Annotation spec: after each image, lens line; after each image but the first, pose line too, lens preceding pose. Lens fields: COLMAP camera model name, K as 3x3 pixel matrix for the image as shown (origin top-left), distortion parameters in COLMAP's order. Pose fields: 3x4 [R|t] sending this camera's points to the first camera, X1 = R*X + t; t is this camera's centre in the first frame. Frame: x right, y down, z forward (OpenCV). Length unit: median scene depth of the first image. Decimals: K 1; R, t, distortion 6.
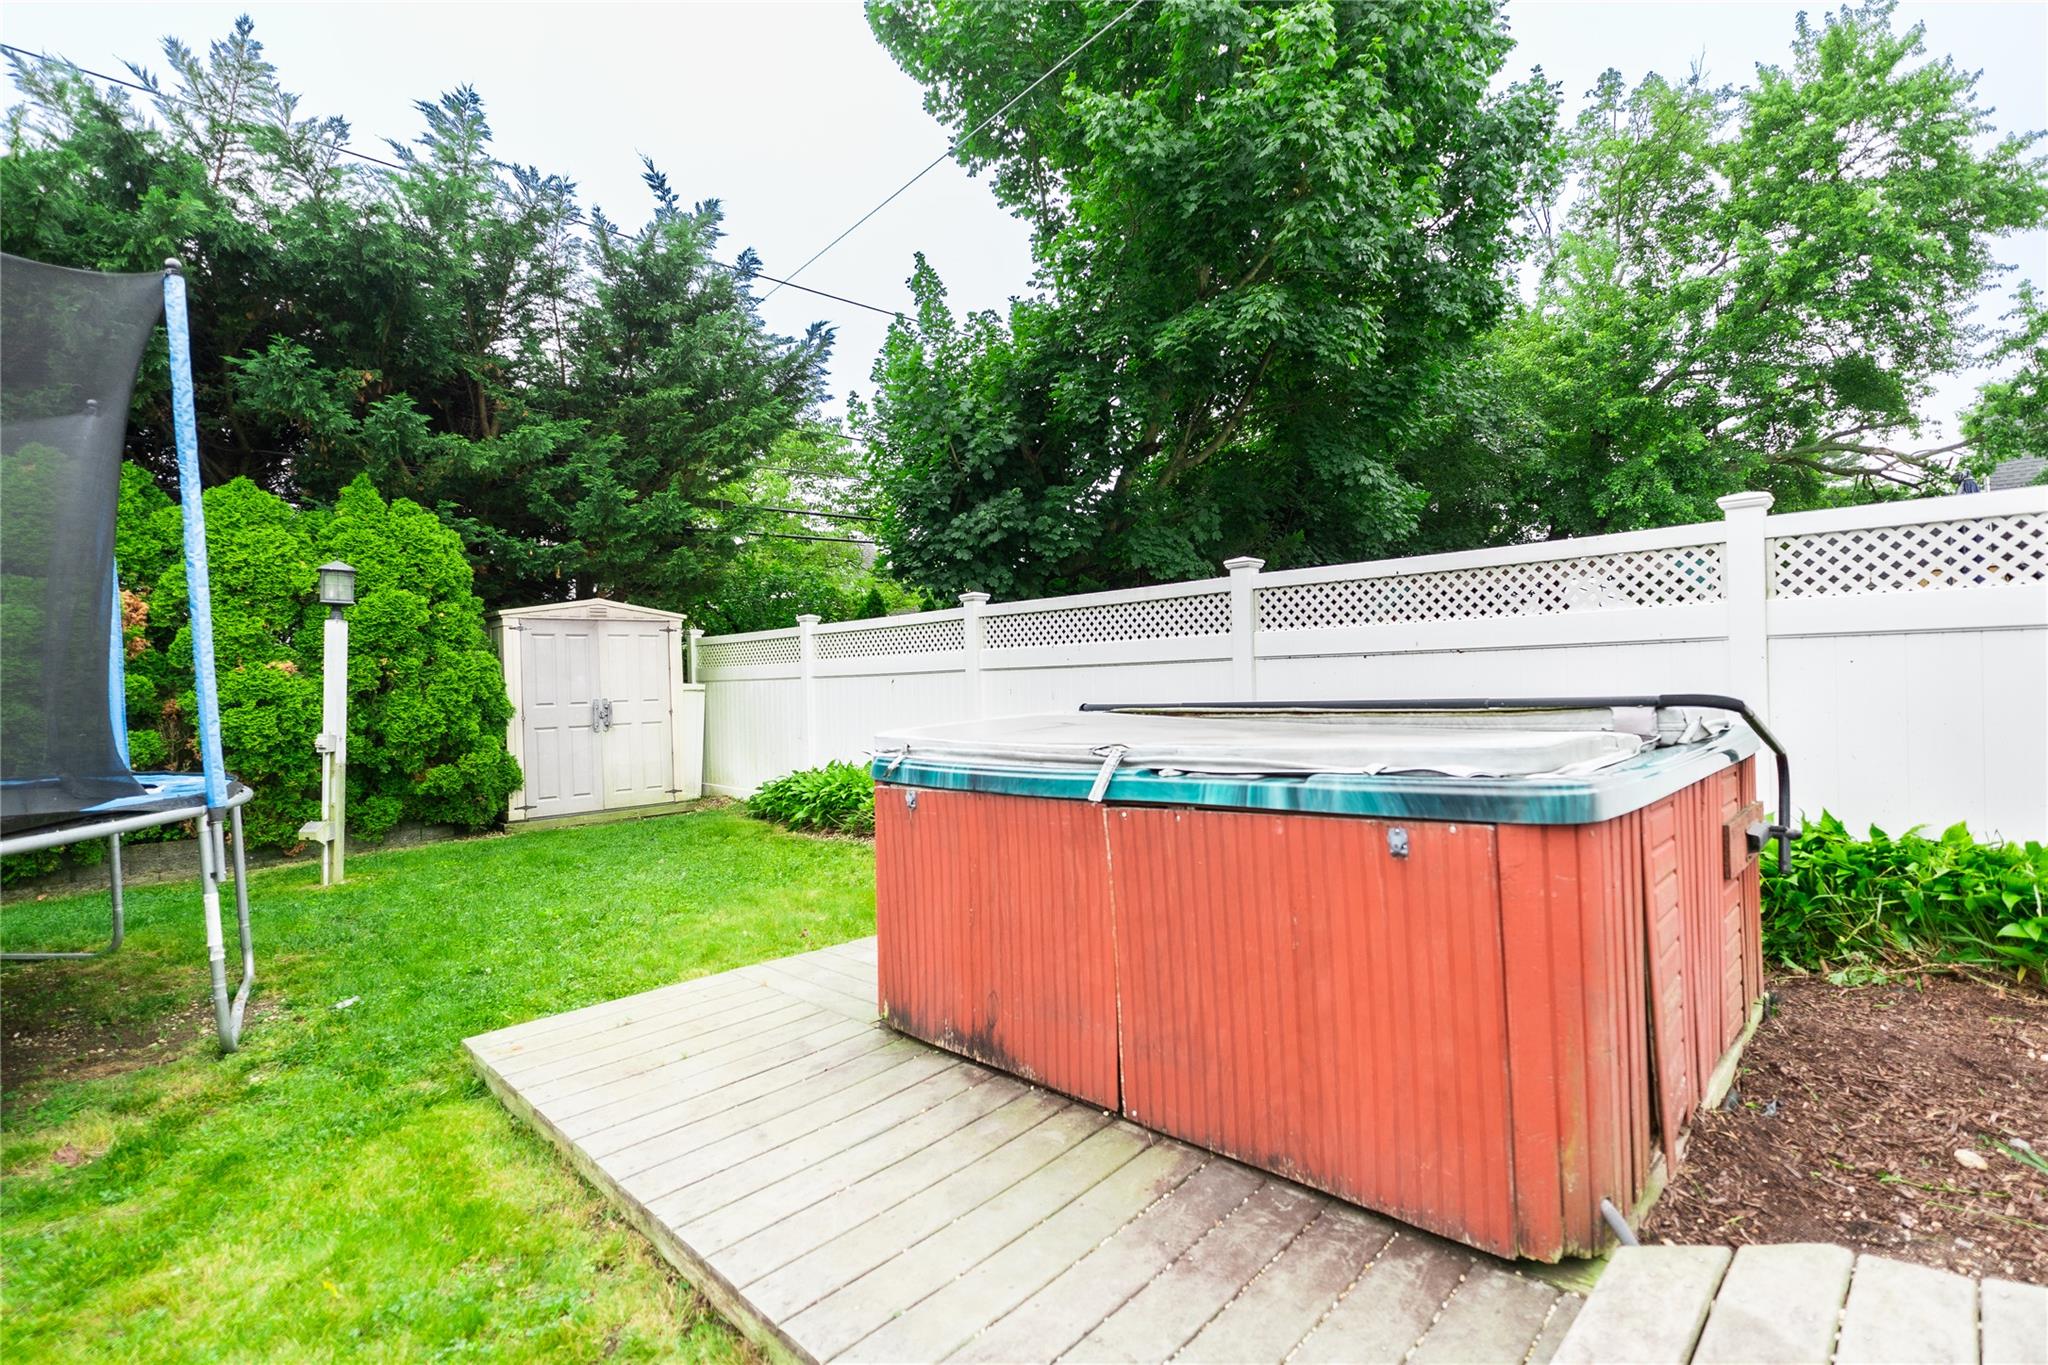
lens RADIAL K [[943.6, 0, 1037.9], [0, 943.6, 663.8], [0, 0, 1]] dist [-0.014891, 0.004647]
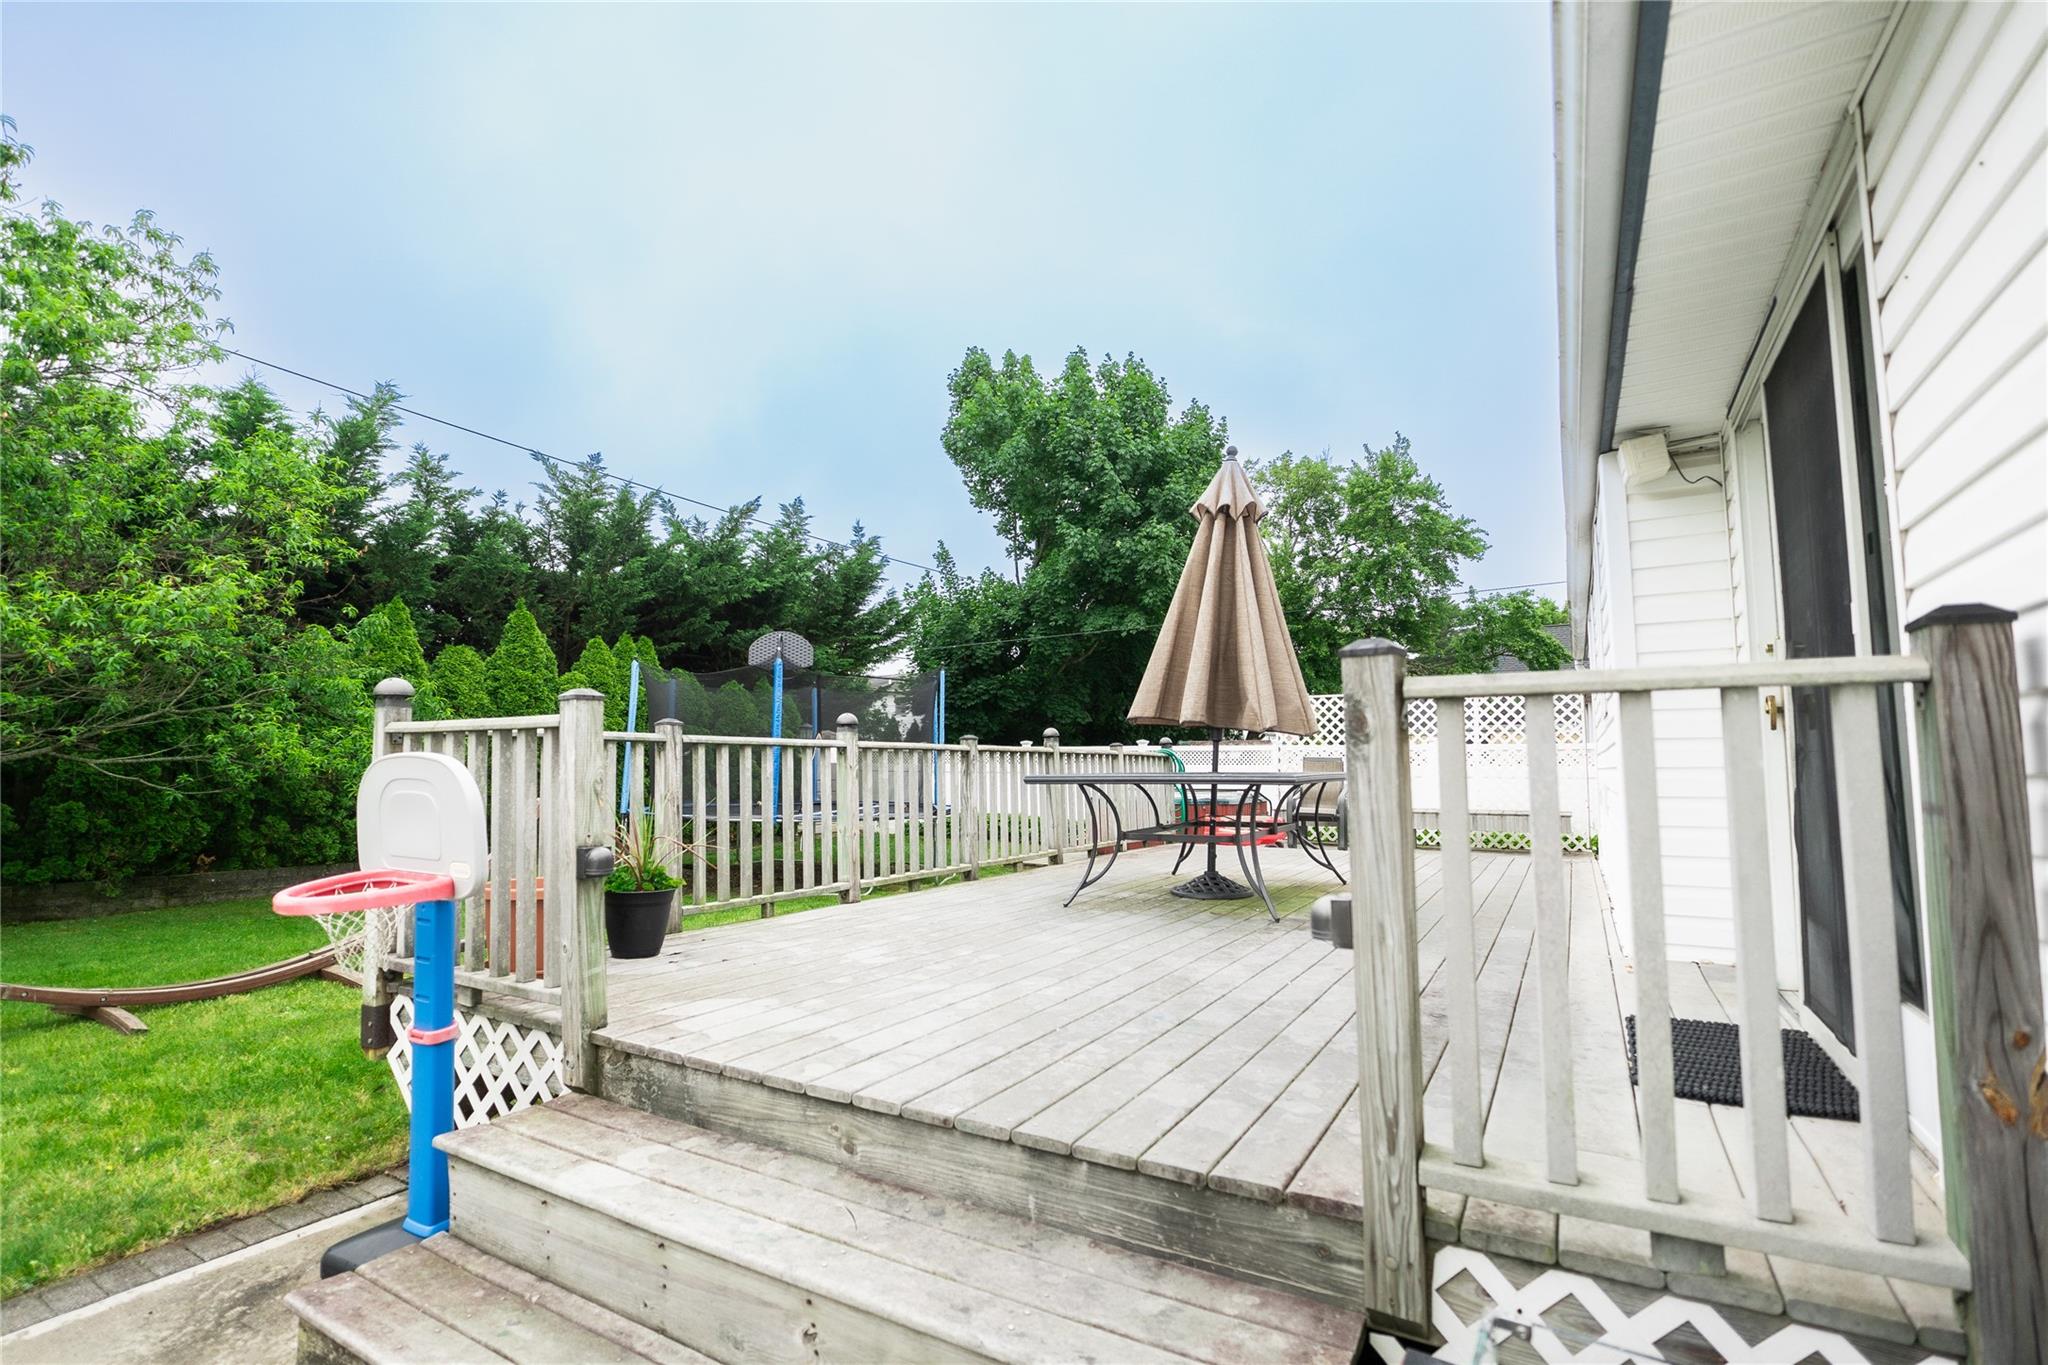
lens RADIAL K [[943.6, 0, 1014.4], [0, 943.6, 676.4], [0, 0, 1]] dist [-0.014891, 0.004647]
pose [[0.969171, 0.050741, 0.241106, -0.357068], [-0.031364, 0.996011, -0.083536, -0.018532], [-0.244383, 0.073399, 0.966897, -0.685062]]
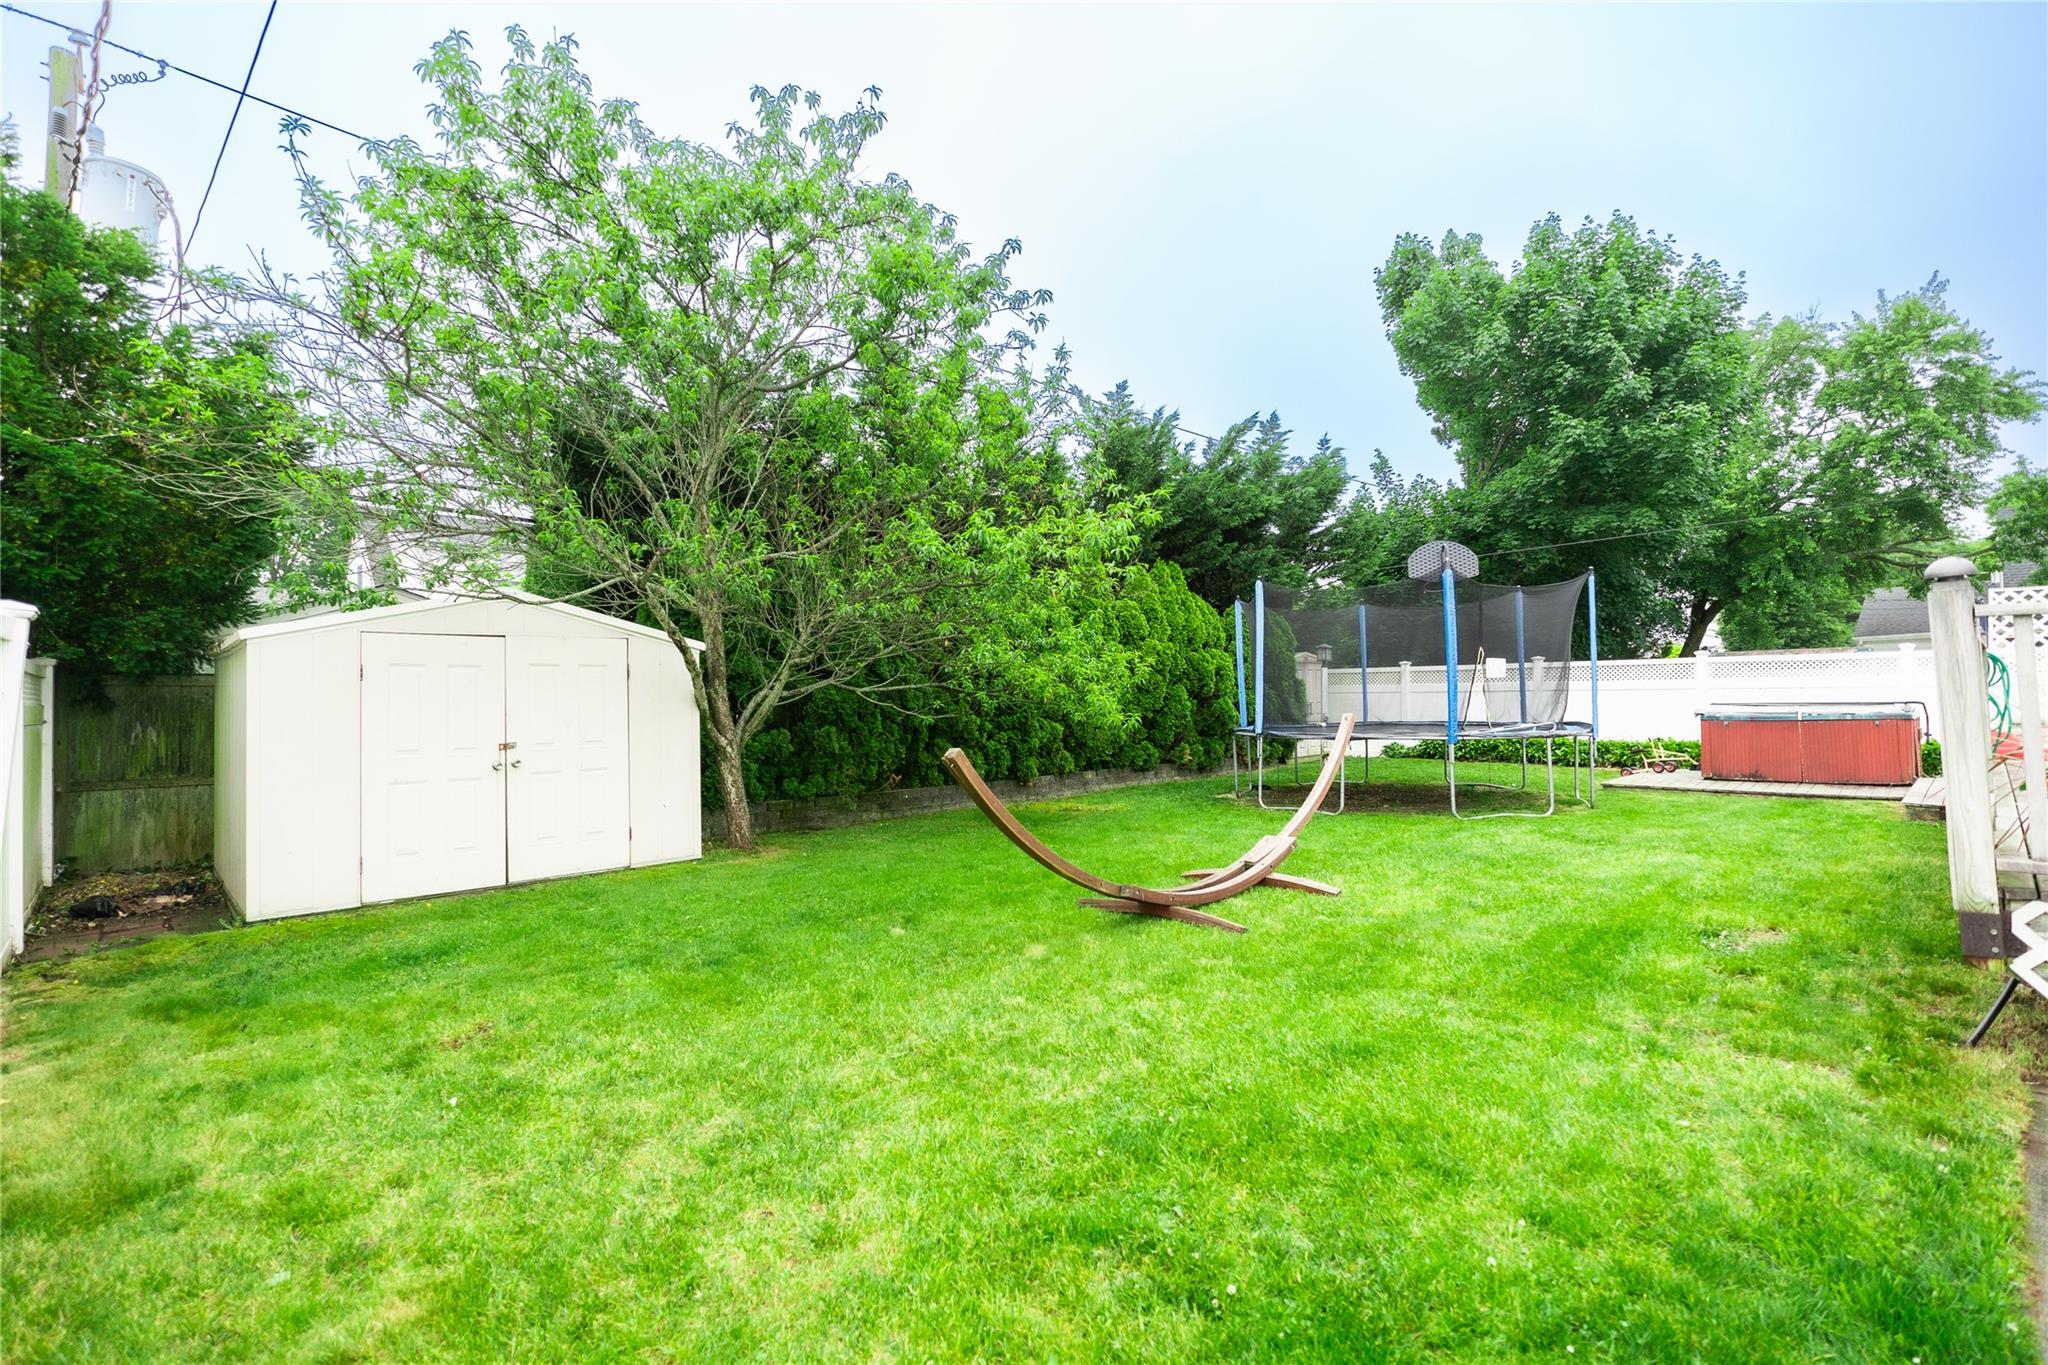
lens RADIAL K [[943.6, 0, 1021.5], [0, 943.6, 683.4], [0, 0, 1]] dist [-0.014891, 0.004647]
pose [[0.999876, 0.008054, -0.013560, -0.644770], [-0.008008, 0.999962, 0.003426, -0.004447], [0.013587, -0.003317, 0.999902, -0.637027]]
